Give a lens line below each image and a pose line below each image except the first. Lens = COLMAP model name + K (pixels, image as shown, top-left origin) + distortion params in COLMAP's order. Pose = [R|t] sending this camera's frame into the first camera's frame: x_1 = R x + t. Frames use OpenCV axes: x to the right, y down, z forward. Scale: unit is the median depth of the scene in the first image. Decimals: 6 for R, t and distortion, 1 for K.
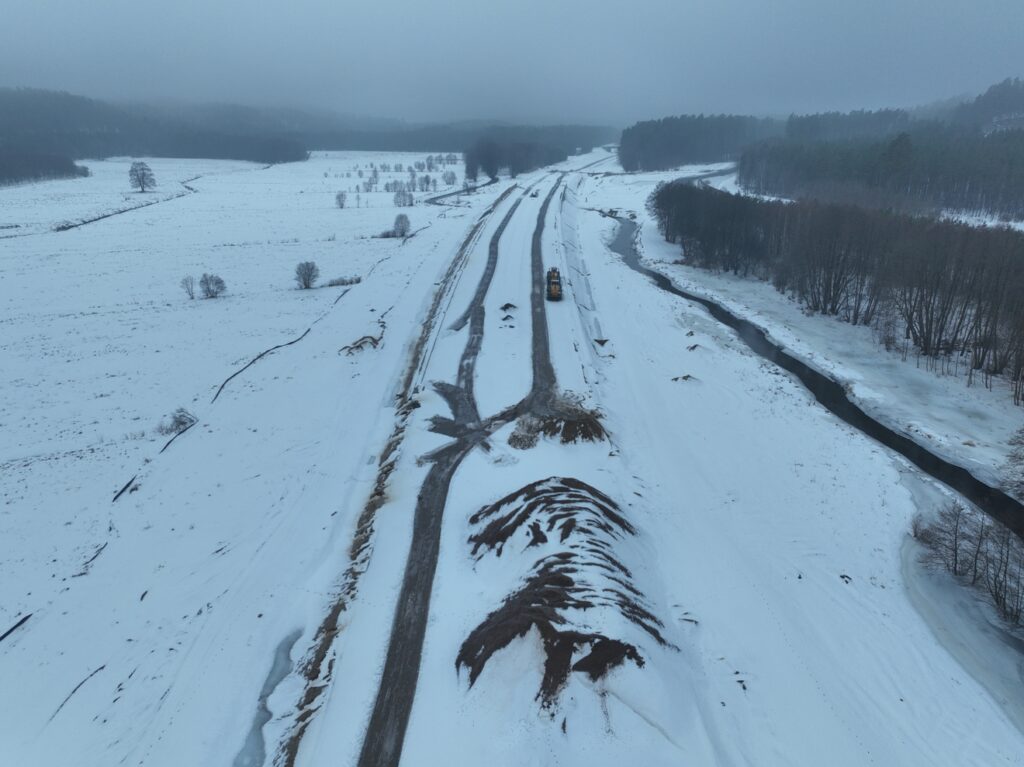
lens RADIAL K [[720.8, 0, 512.0], [0, 720.8, 383.5], [0, 0, 1]] dist [-0.002238, 0.022249]
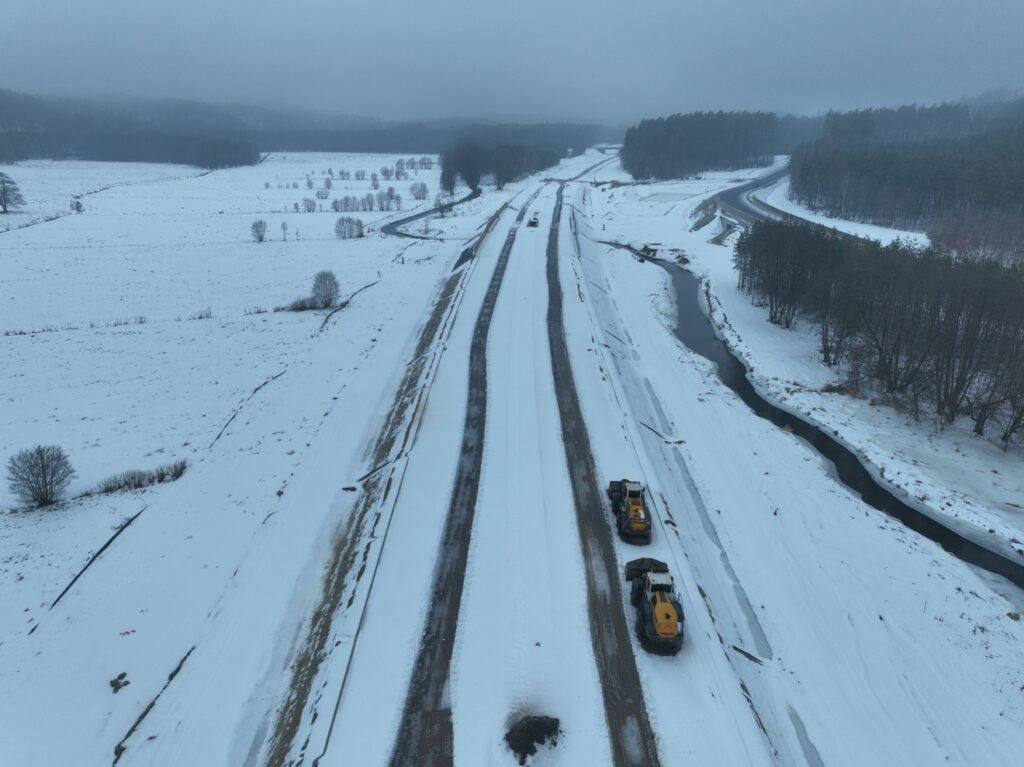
lens RADIAL K [[720.8, 0, 512.0], [0, 720.8, 383.5], [0, 0, 1]] dist [-0.002238, 0.022249]
pose [[0.999679, -0.008315, 0.023944, -0.008195], [0.008260, 0.999963, 0.002431, -0.106681], [-0.023964, -0.002232, 0.999710, 0.295333]]
